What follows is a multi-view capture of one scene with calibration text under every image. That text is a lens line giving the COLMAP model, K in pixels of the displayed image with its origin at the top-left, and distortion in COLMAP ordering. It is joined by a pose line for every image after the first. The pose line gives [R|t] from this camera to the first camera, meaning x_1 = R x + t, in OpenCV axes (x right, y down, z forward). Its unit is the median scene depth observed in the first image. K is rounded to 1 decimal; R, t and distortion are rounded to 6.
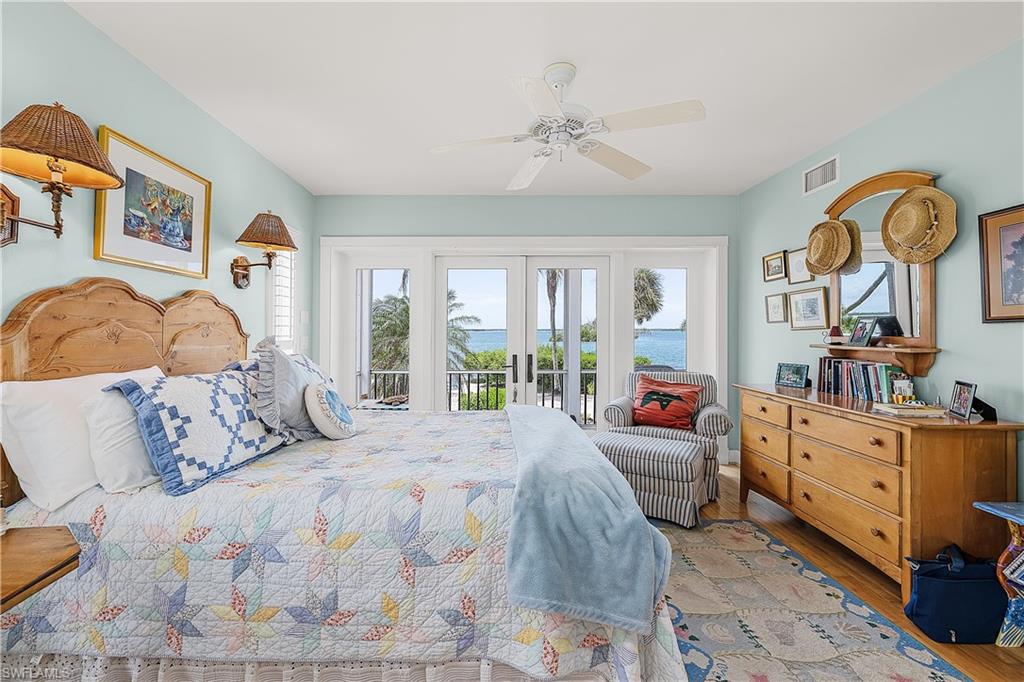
lens RADIAL K [[434.8, 0, 512.7], [0, 434.8, 335.5], [0, 0, 1]] dist [0.000553, 0.000722]
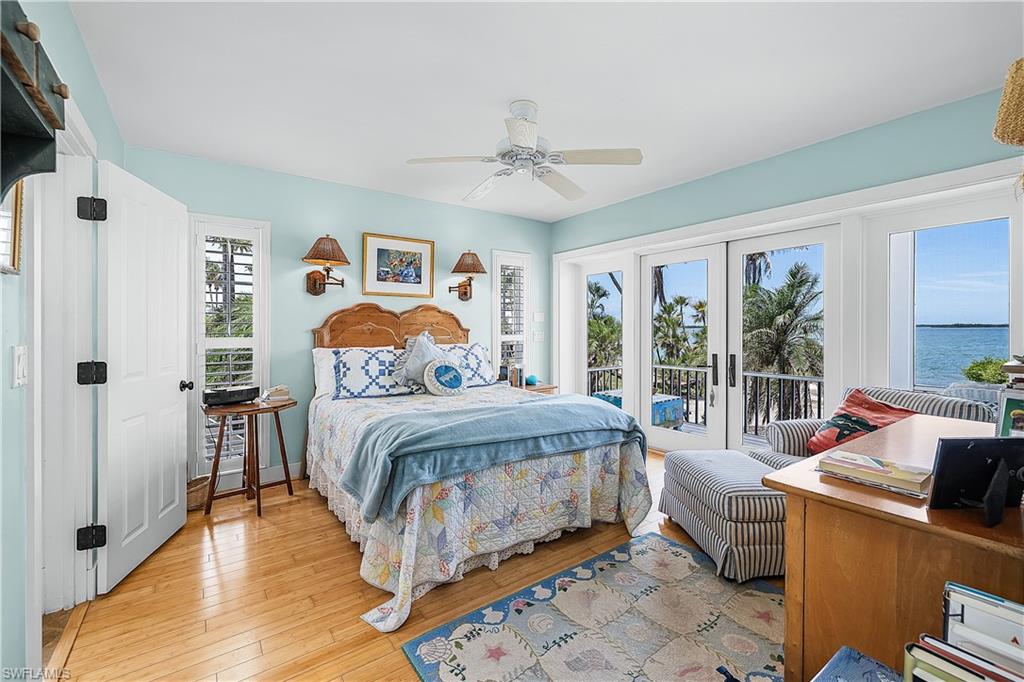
lens RADIAL K [[434.8, 0, 511.8], [0, 434.8, 332.4], [0, 0, 1]] dist [0.000553, 0.000722]
pose [[0.581137, 0.012593, -0.813708, 0.993110], [-0.008025, 0.999920, 0.009744, -0.010976], [0.813766, 0.000867, 0.581192, 0.271195]]
